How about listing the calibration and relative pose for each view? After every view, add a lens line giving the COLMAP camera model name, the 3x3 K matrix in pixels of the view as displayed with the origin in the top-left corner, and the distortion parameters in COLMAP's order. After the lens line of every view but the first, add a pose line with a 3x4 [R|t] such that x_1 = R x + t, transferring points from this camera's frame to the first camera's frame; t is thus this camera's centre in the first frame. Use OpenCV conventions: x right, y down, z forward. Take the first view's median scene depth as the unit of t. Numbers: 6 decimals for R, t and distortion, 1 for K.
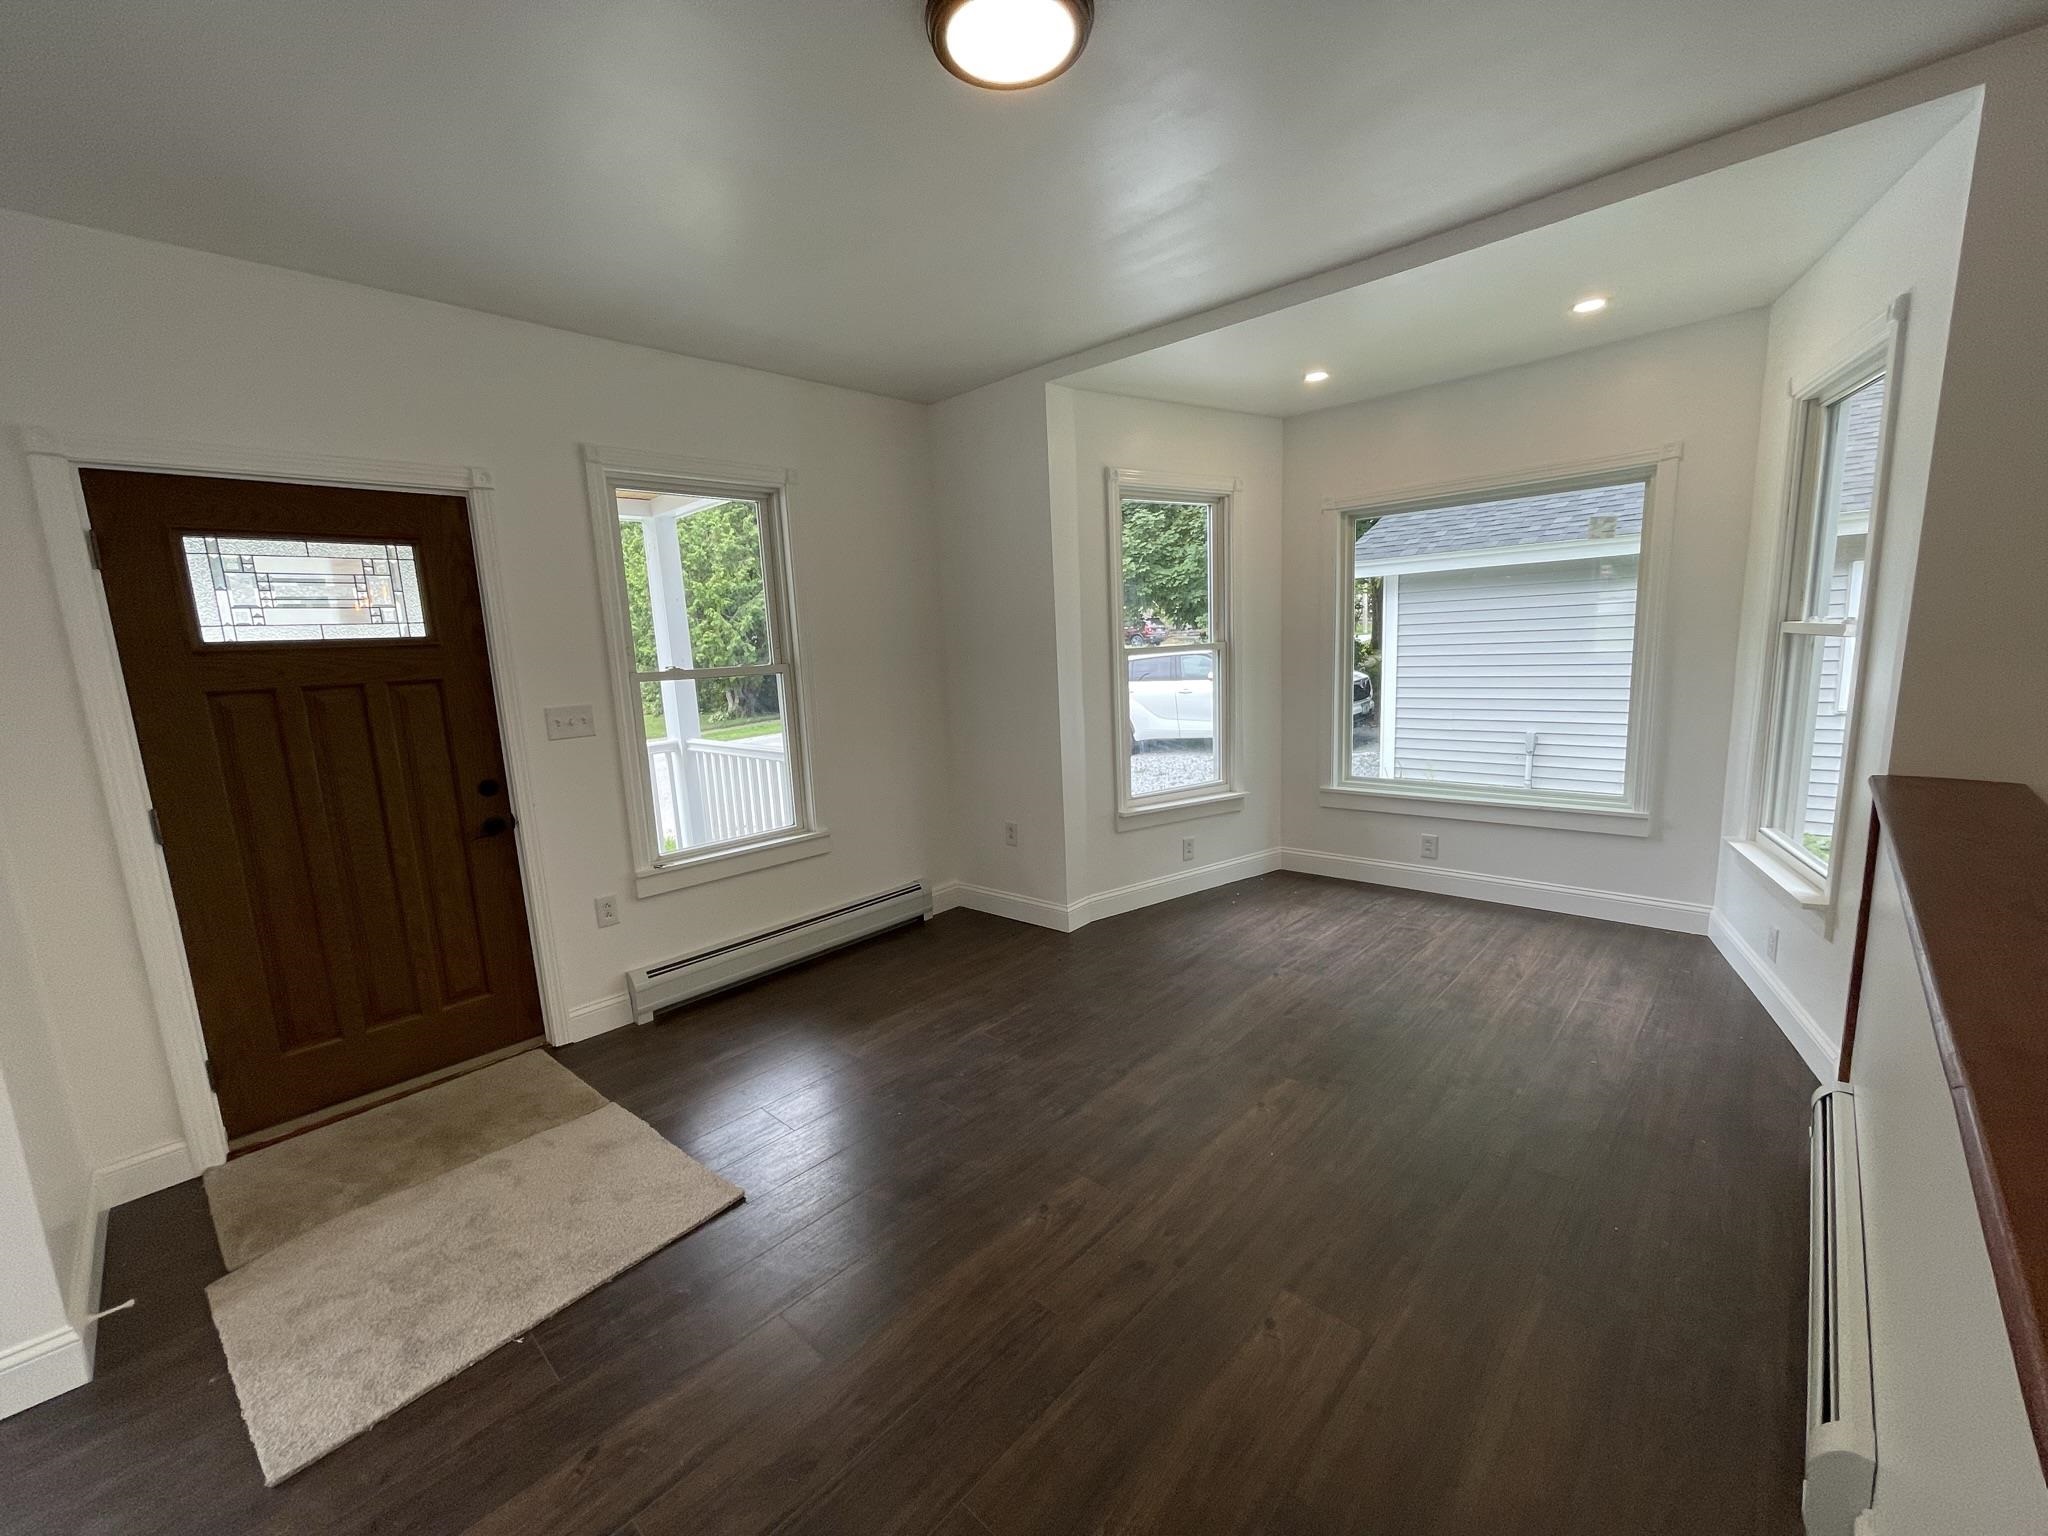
lens RADIAL K [[829.2, 0, 1017.6], [0, 829.2, 773.2], [0, 0, 1]] dist [-0.001405, -0.000823]
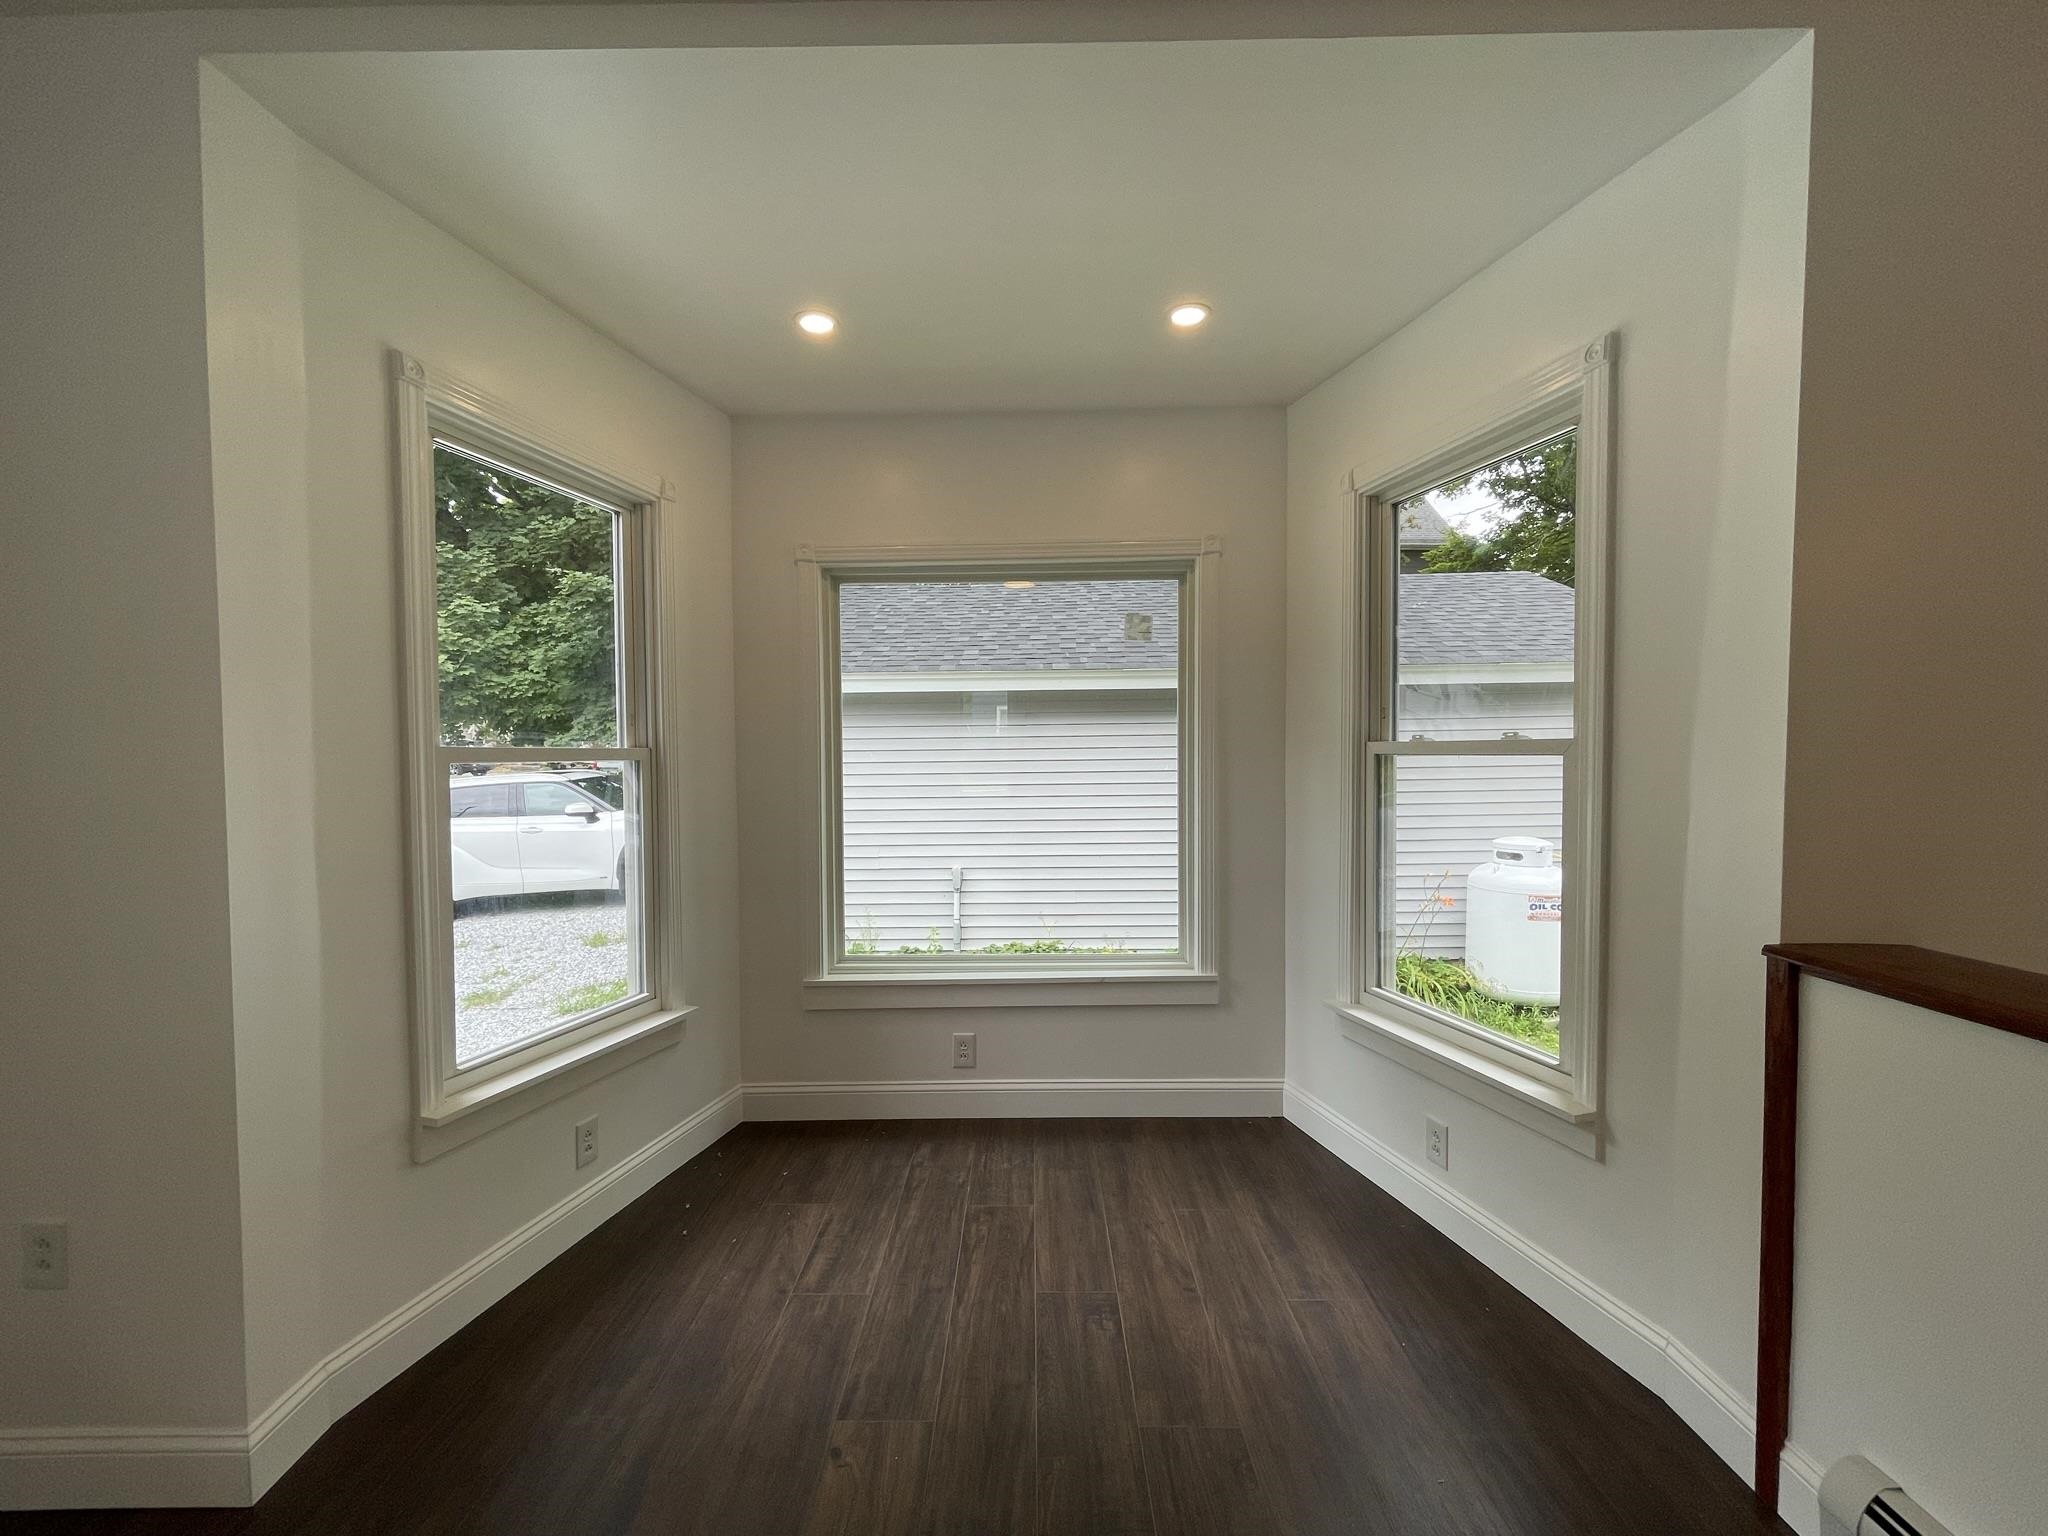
lens RADIAL K [[829.2, 0, 1013.9], [0, 829.2, 775.3], [0, 0, 1]] dist [-0.001405, -0.000823]
pose [[0.740690, 0.026084, 0.671341, 0.057961], [0.080847, 0.988524, -0.127606, -0.051250], [-0.666965, 0.148793, 0.730081, 0.461082]]
